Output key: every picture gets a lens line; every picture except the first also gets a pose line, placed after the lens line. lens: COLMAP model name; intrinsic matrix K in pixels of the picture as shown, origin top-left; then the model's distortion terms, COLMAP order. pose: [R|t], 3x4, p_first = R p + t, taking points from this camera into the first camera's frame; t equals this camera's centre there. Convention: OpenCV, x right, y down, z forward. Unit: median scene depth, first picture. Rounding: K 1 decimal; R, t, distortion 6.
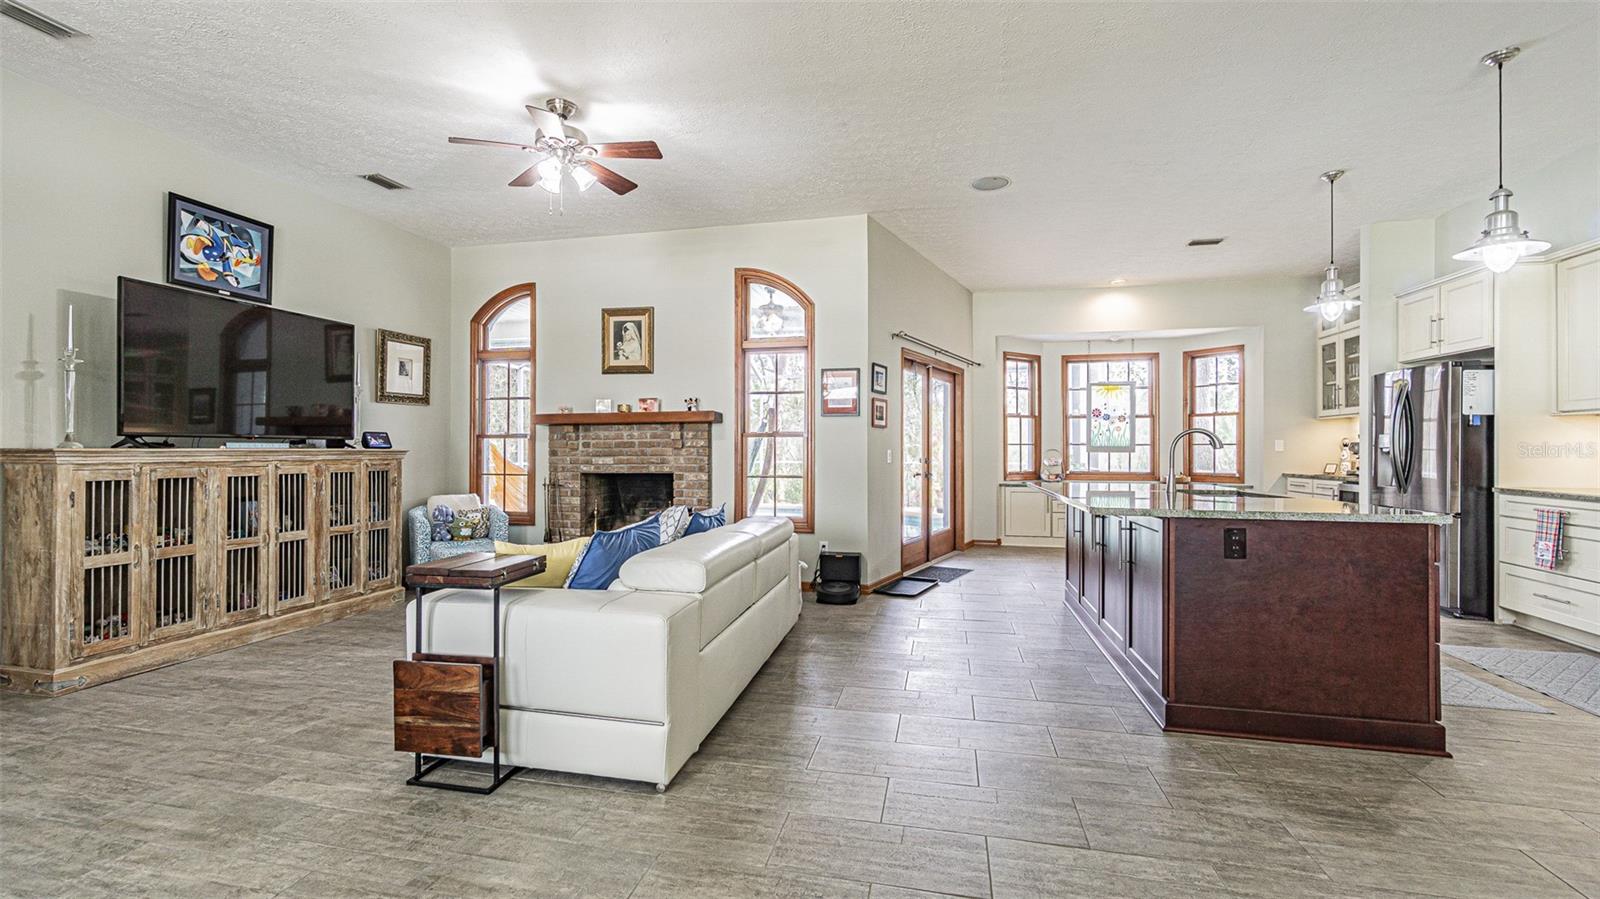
lens RADIAL K [[689.7, 0, 781.7], [0, 689.7, 445.2], [0, 0, 1]] dist [-0.002794, 0.000352]
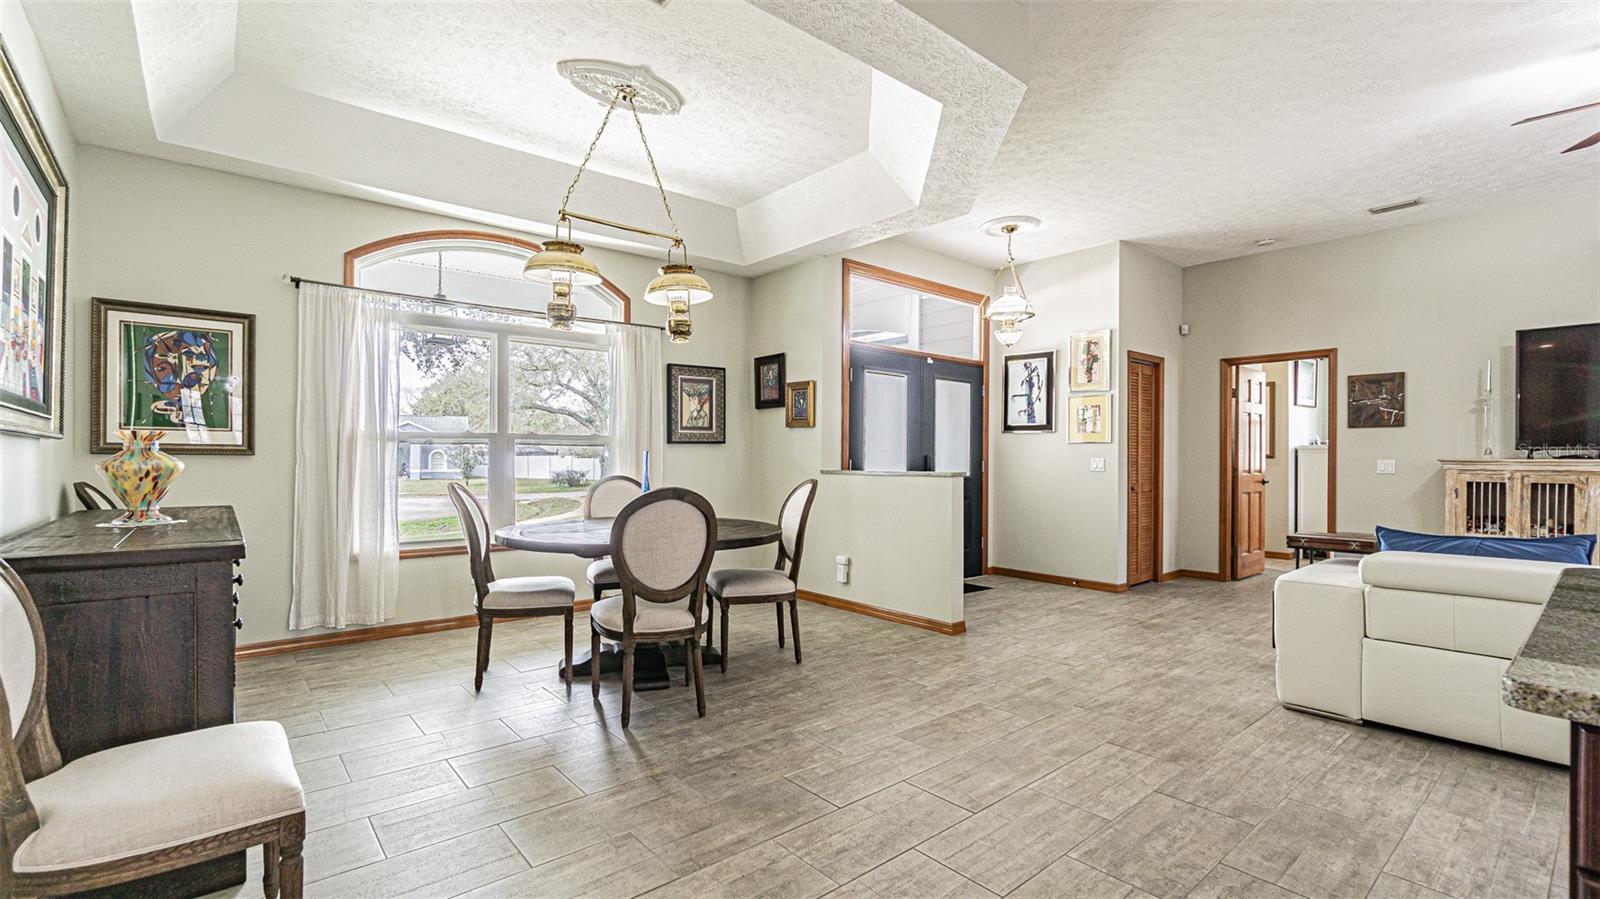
lens RADIAL K [[689.7, 0, 773.0], [0, 689.7, 463.2], [0, 0, 1]] dist [-0.002794, 0.000352]
pose [[-0.605066, 0.003698, -0.796167, 0.636574], [-0.000068, 0.999989, 0.004697, 0.003947], [0.796175, 0.002896, -0.605059, 0.423629]]
